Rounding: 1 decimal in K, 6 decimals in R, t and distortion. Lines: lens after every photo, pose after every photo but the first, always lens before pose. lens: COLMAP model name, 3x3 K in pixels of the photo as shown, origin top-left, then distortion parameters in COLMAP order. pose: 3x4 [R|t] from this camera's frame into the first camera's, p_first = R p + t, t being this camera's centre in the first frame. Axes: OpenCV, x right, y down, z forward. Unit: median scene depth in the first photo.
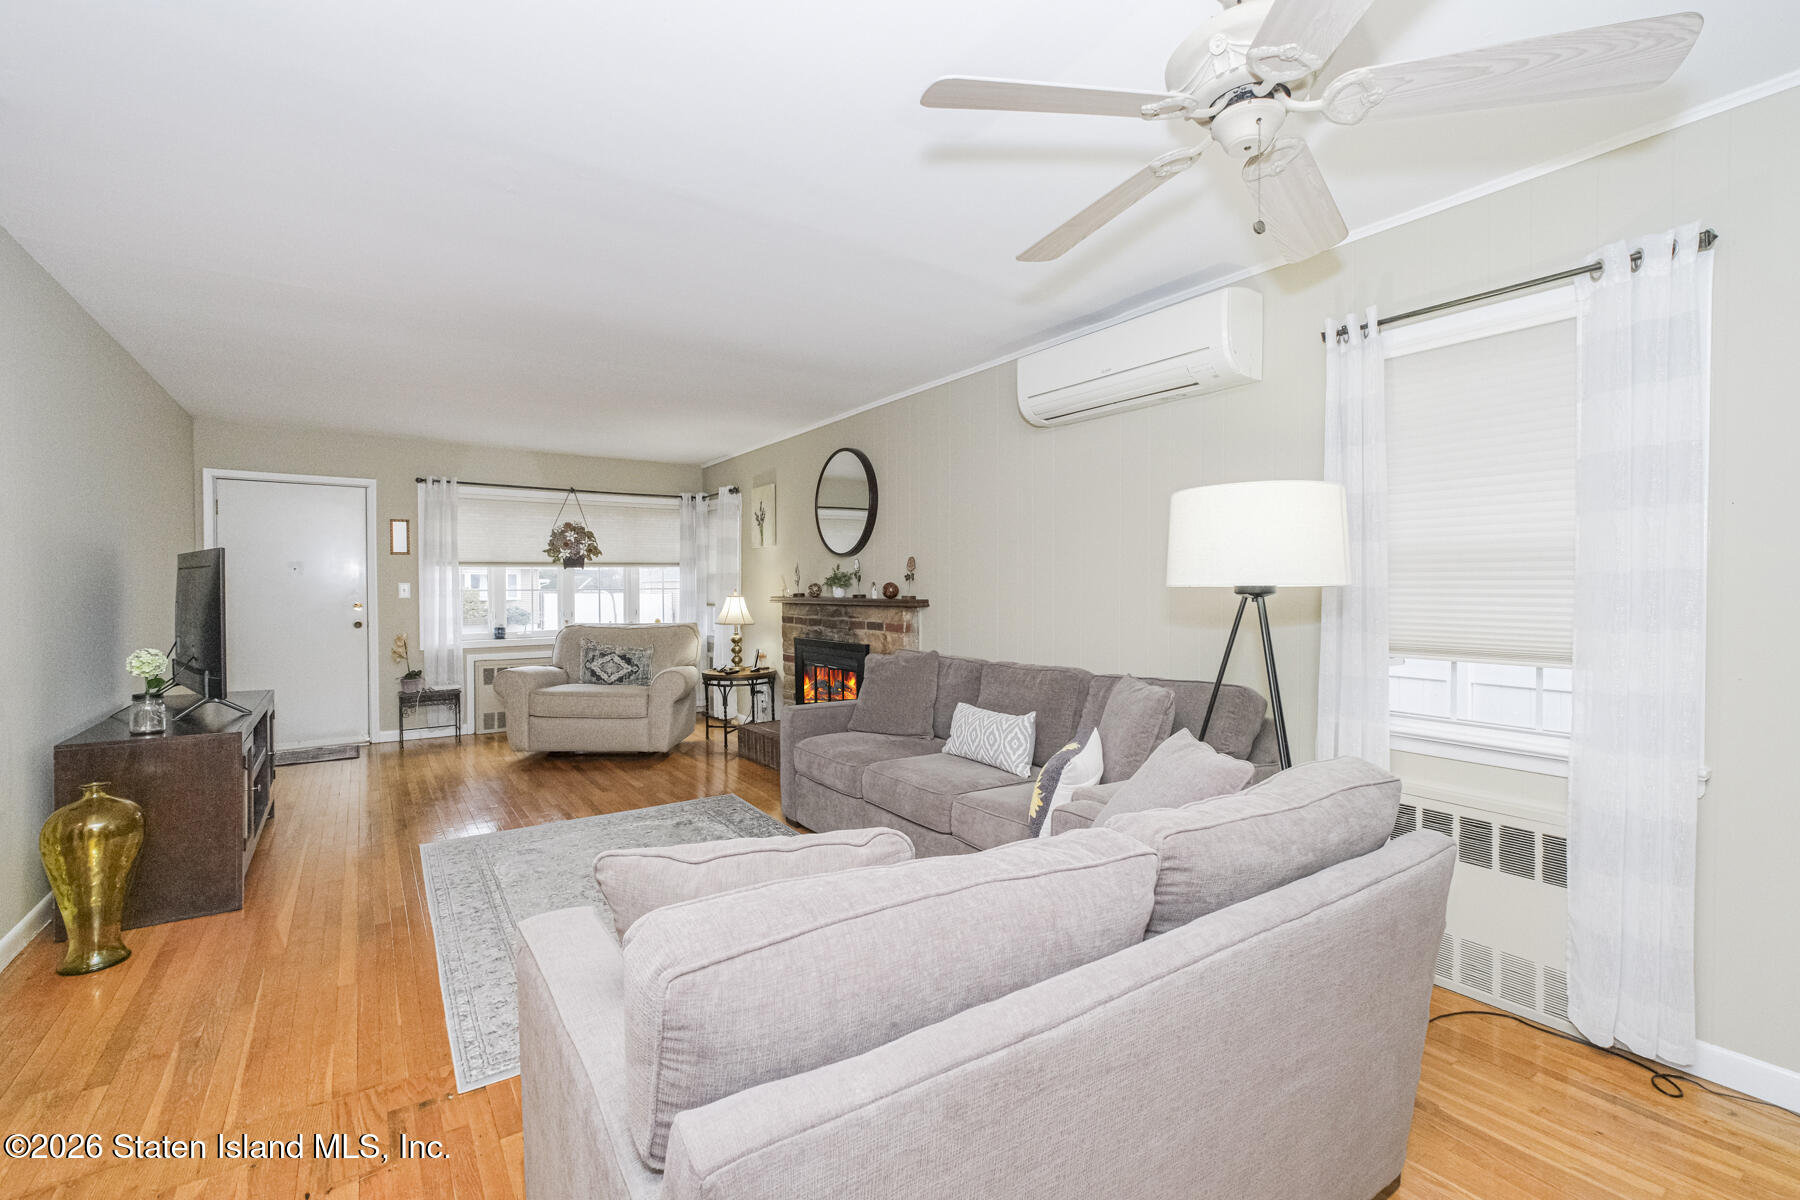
lens RADIAL K [[774.2, 0, 898.2], [0, 774.2, 594.6], [0, 0, 1]] dist [-0.004932, -0.000038]
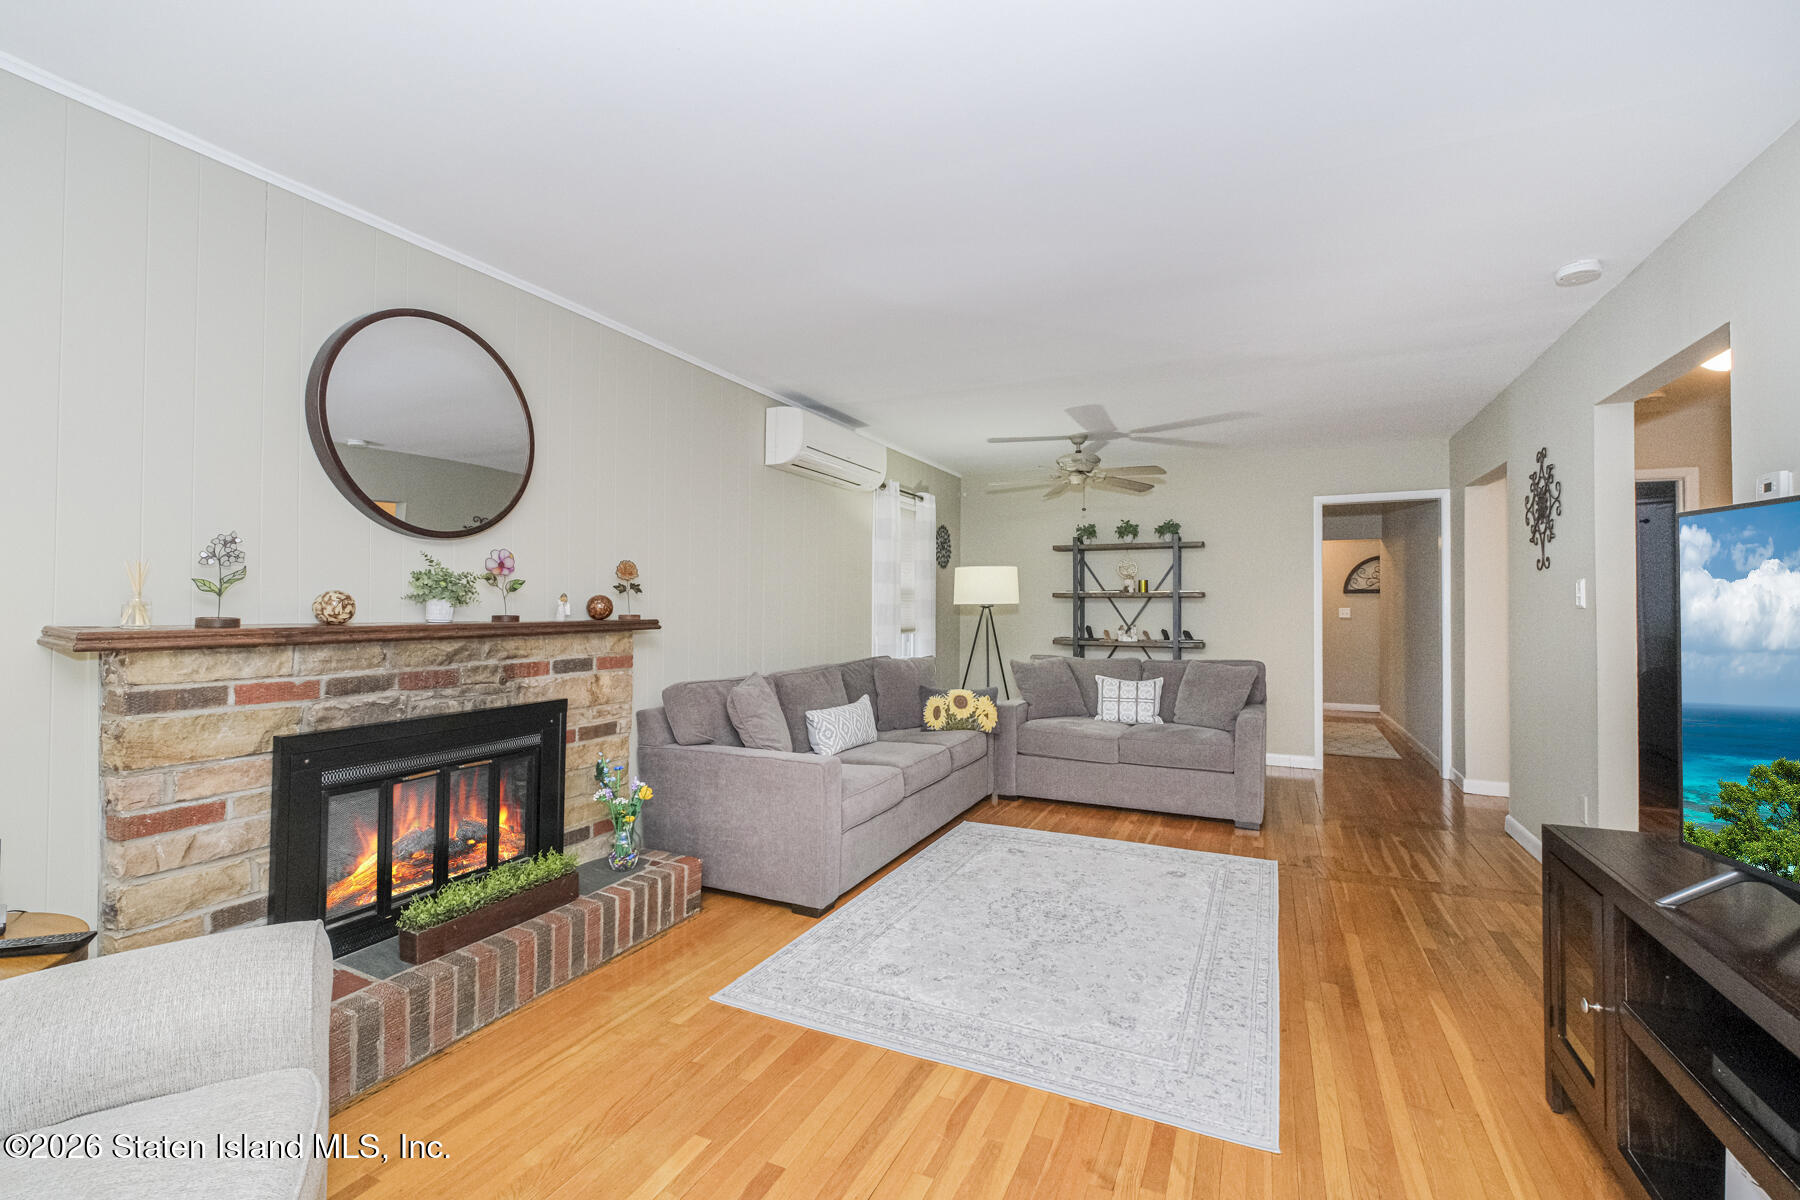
lens RADIAL K [[774.2, 0, 899.7], [0, 774.2, 598.4], [0, 0, 1]] dist [-0.004932, -0.000038]
pose [[-0.501922, 0.008194, 0.864874, -0.710719], [0.006471, 0.999963, -0.005719, -0.007530], [-0.864889, 0.002726, -0.501956, 1.115911]]
